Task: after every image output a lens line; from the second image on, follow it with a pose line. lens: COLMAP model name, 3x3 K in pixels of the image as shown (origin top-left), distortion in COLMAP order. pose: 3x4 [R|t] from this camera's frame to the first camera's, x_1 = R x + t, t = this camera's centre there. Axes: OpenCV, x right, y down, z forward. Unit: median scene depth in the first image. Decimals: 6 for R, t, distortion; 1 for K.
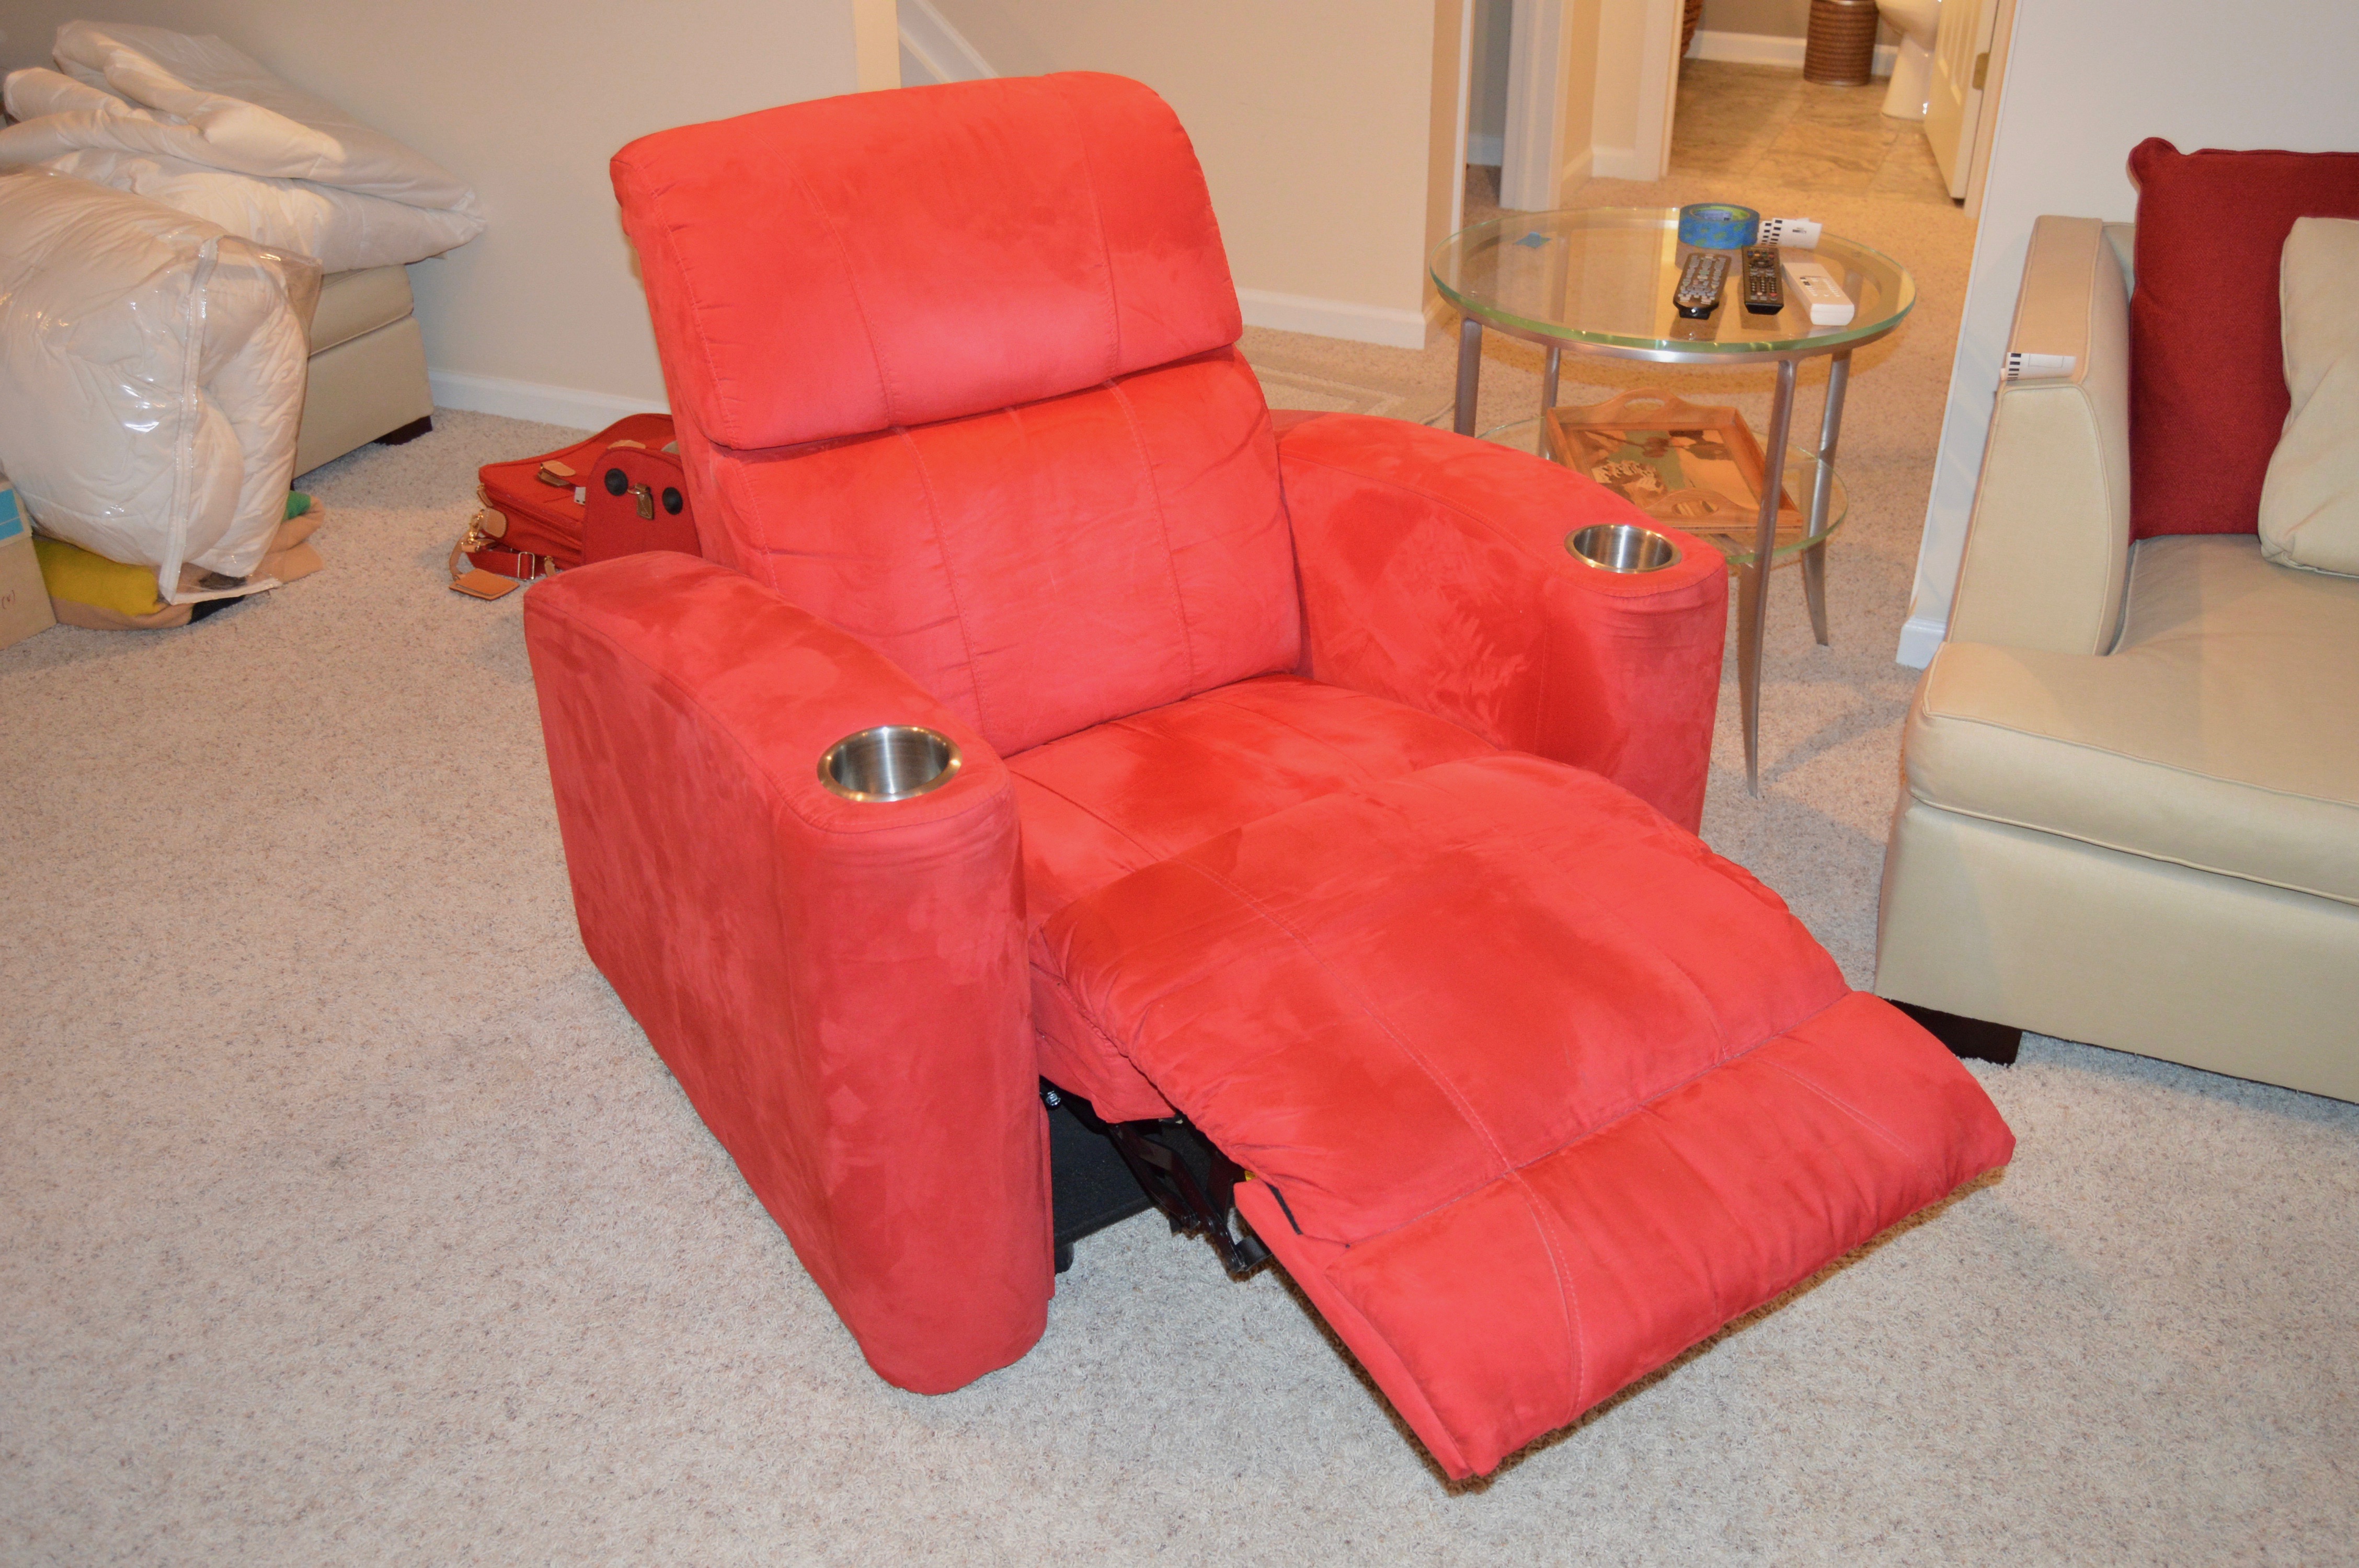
lens RADIAL K [[2050.9, 0, 1179.5], [0, 2050.9, 784.0], [0, 0, 1]] dist [-0.084043, 0.012861]
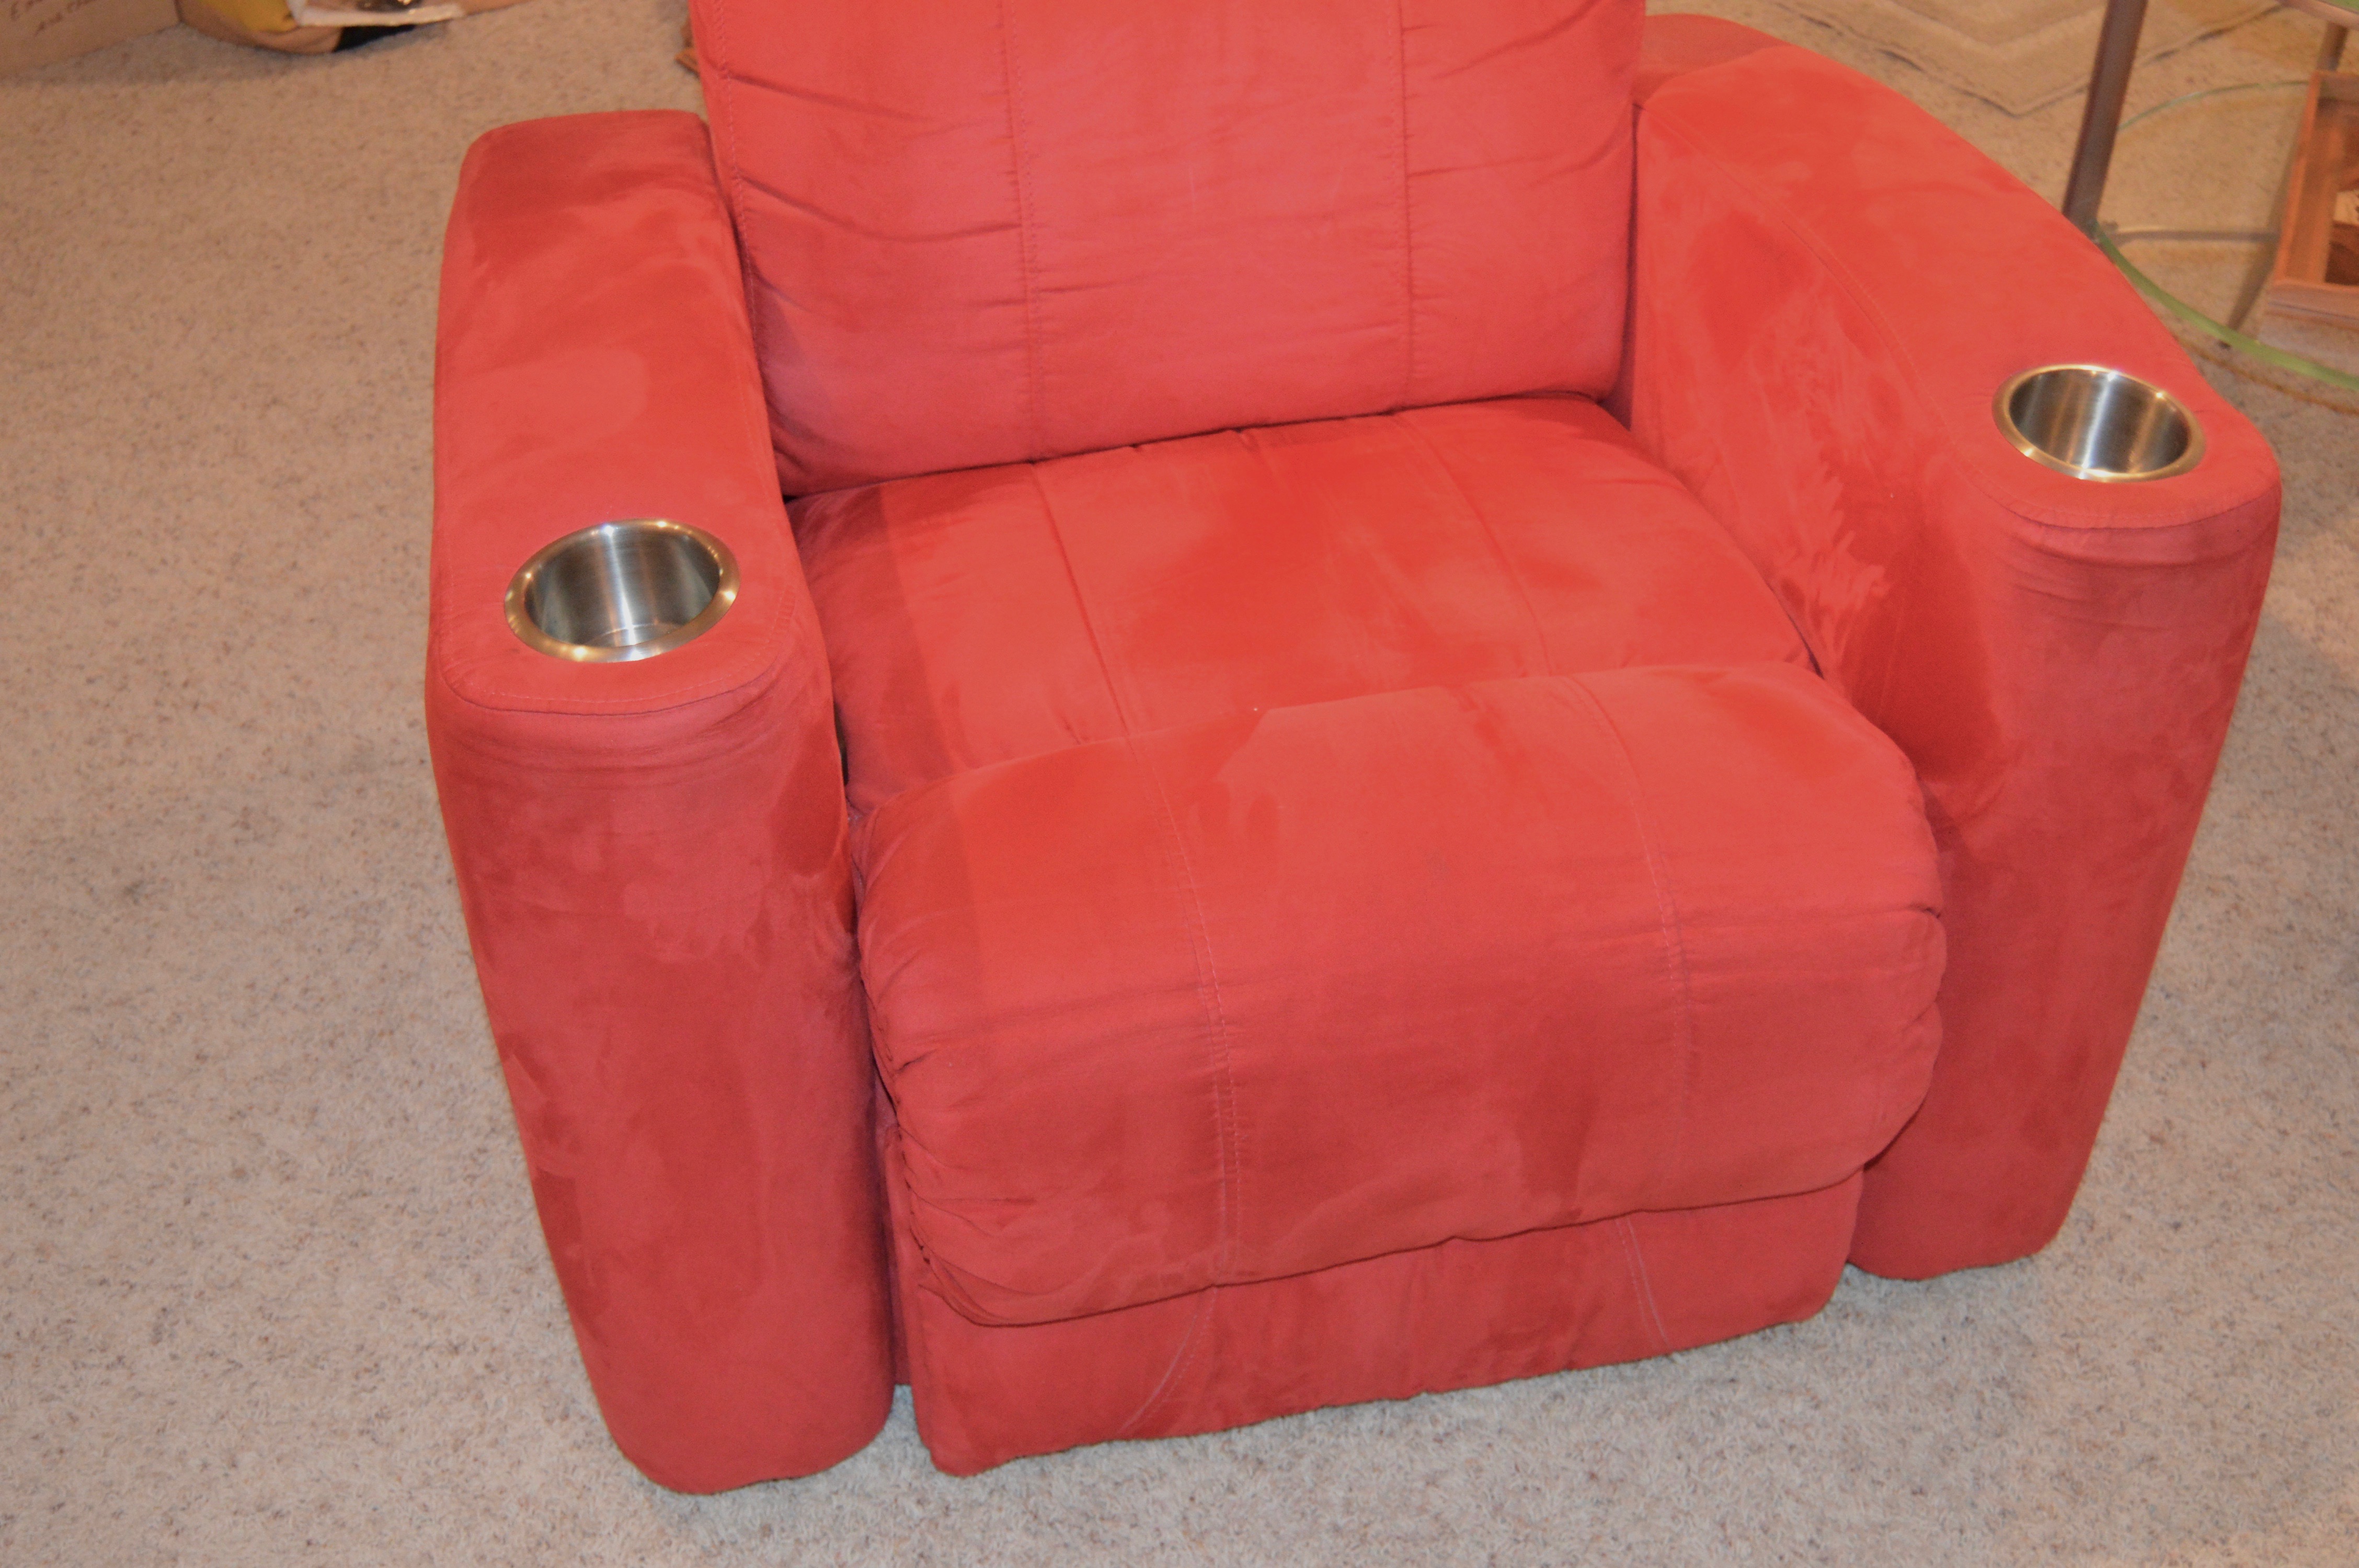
lens RADIAL K [[2698.7, 0, 1227.0], [0, 2698.7, 743.8], [0, 0, 1]] dist [-0.050831, -0.012114]
pose [[0.938729, 0.227958, -0.258500, 0.125902], [-0.185021, 0.966098, 0.180059, -0.073485], [0.290782, -0.121198, 0.949082, 0.141741]]
